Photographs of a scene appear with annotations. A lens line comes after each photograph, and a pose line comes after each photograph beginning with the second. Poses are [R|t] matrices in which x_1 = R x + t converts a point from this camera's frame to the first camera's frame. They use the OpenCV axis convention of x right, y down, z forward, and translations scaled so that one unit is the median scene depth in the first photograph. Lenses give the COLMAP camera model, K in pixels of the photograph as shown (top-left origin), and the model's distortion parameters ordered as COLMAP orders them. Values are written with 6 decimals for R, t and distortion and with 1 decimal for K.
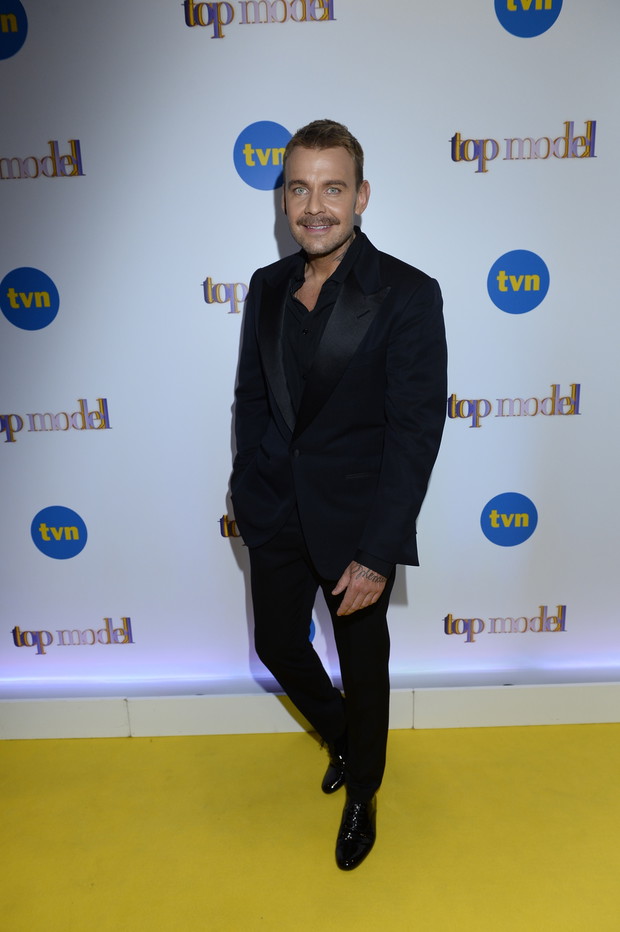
lens RADIAL K [[676.7, 0, 306.2], [0, 676.7, 462.2], [0, 0, 1]] dist [-0.011225, -0.005797]
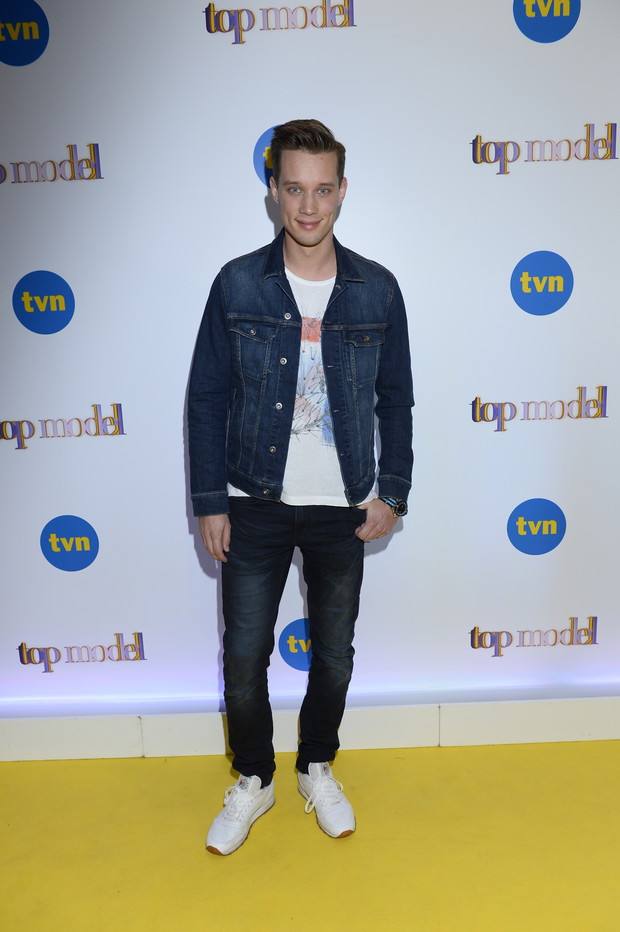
lens RADIAL K [[773.7, 0, 312.0], [0, 773.7, 459.2], [0, 0, 1]] dist [-0.025992, -0.000854]
pose [[0.999983, -0.005345, 0.002410, -0.023824], [0.005410, 0.999587, -0.028216, 0.018577], [-0.002258, 0.028228, 0.999599, -0.108926]]
